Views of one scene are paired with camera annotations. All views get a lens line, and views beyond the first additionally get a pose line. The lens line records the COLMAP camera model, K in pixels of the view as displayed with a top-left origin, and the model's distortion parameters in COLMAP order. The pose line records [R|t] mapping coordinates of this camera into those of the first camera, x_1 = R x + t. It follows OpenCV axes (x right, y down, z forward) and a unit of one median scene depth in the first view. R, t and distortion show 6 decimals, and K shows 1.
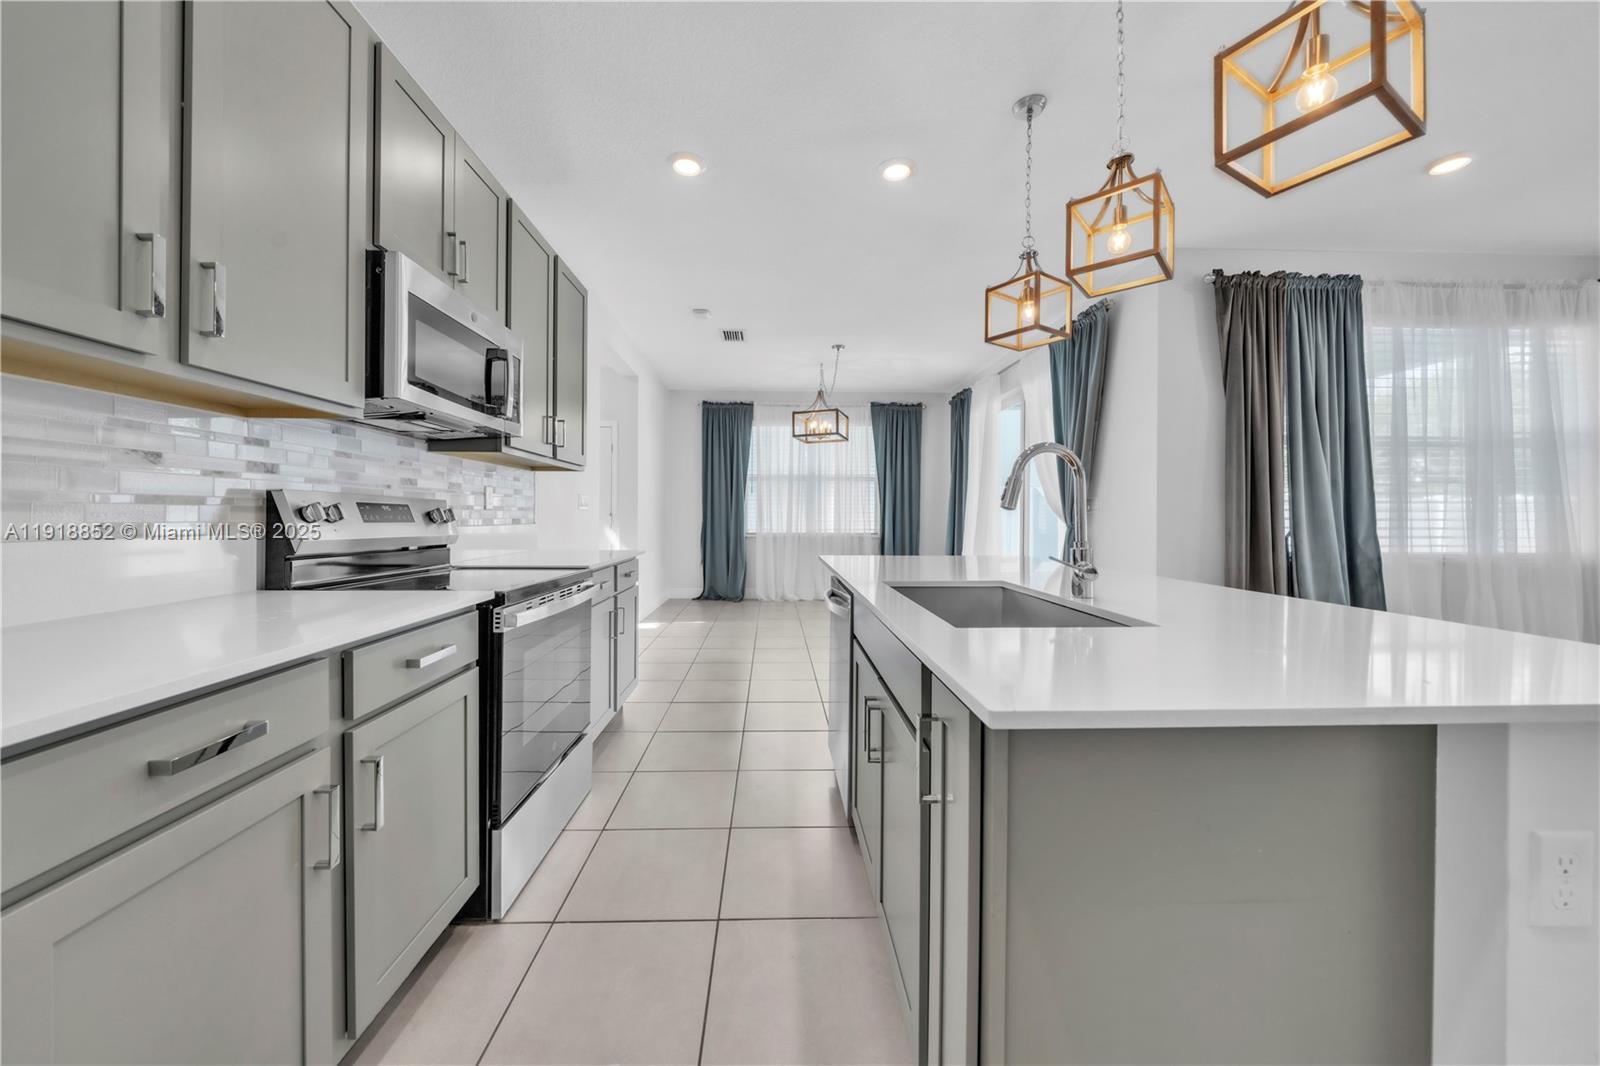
lens RADIAL K [[560.4, 0, 799.2], [0, 560.4, 539.7], [0, 0, 1]] dist [0.000437, 0.000011]
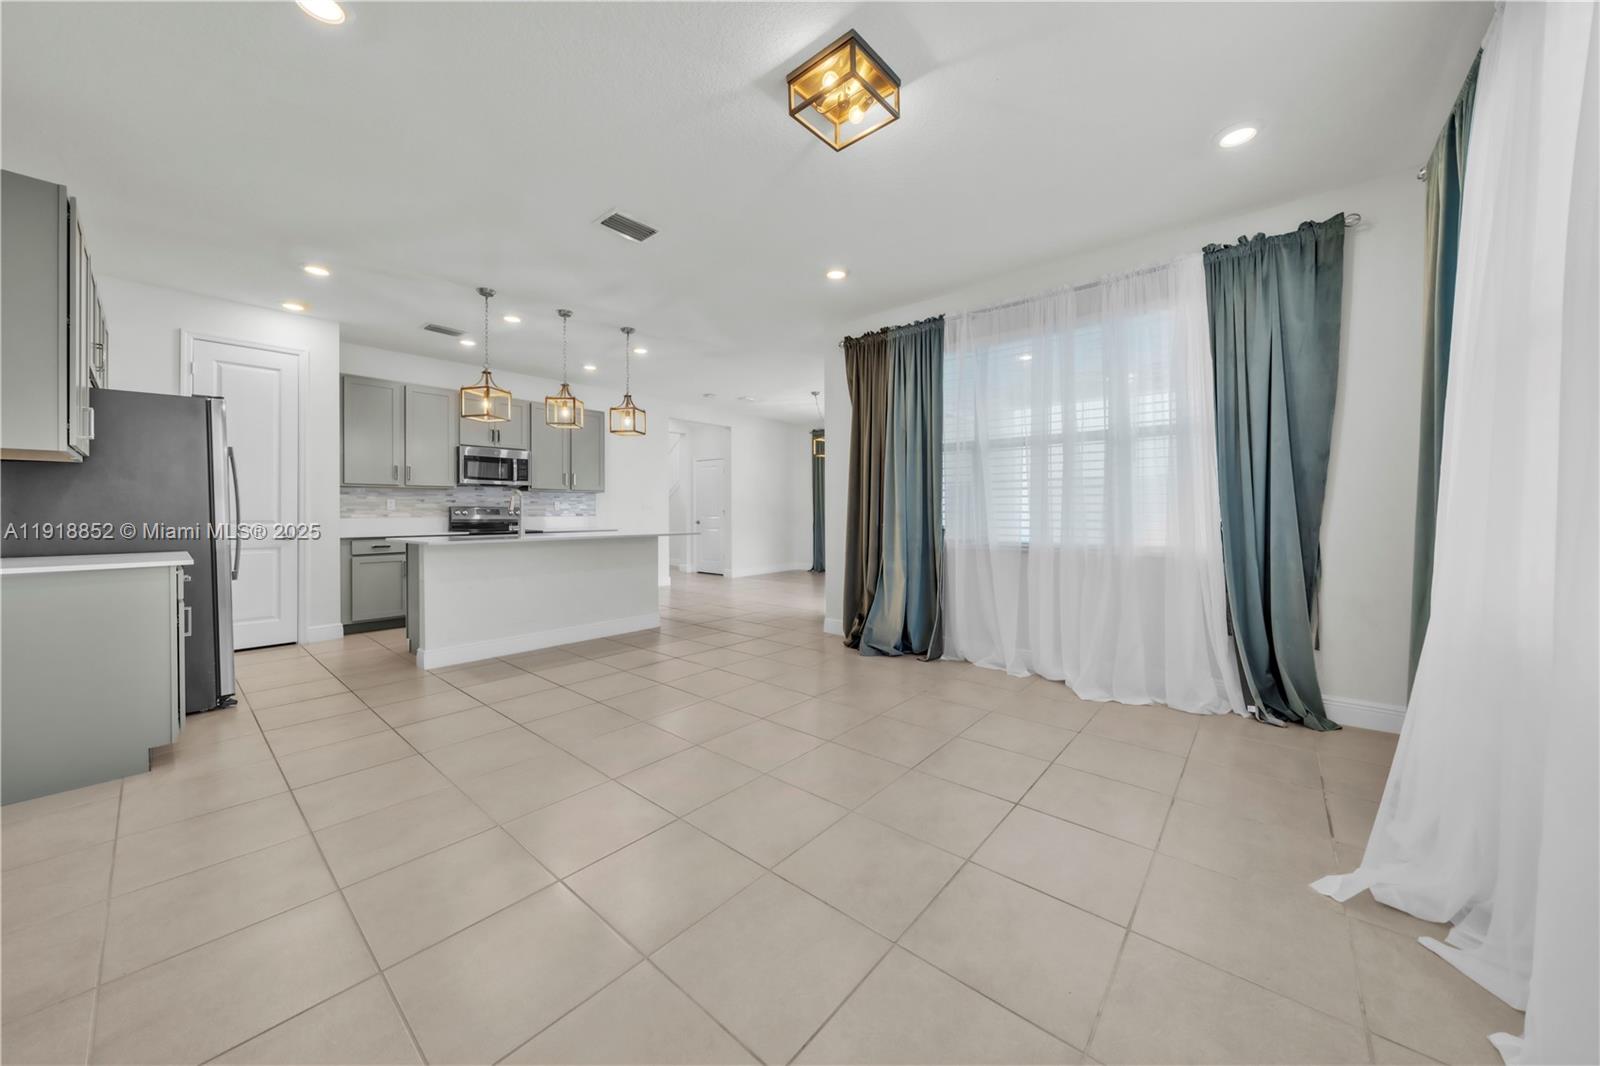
lens RADIAL K [[560.4, 0, 799.2], [0, 560.4, 539.7], [0, 0, 1]] dist [0.000437, 0.000011]
pose [[0.733945, 0.029179, -0.678581, 1.630139], [-0.025230, 0.999558, 0.015692, 0.013562], [0.678740, 0.005603, 0.734358, -0.123774]]
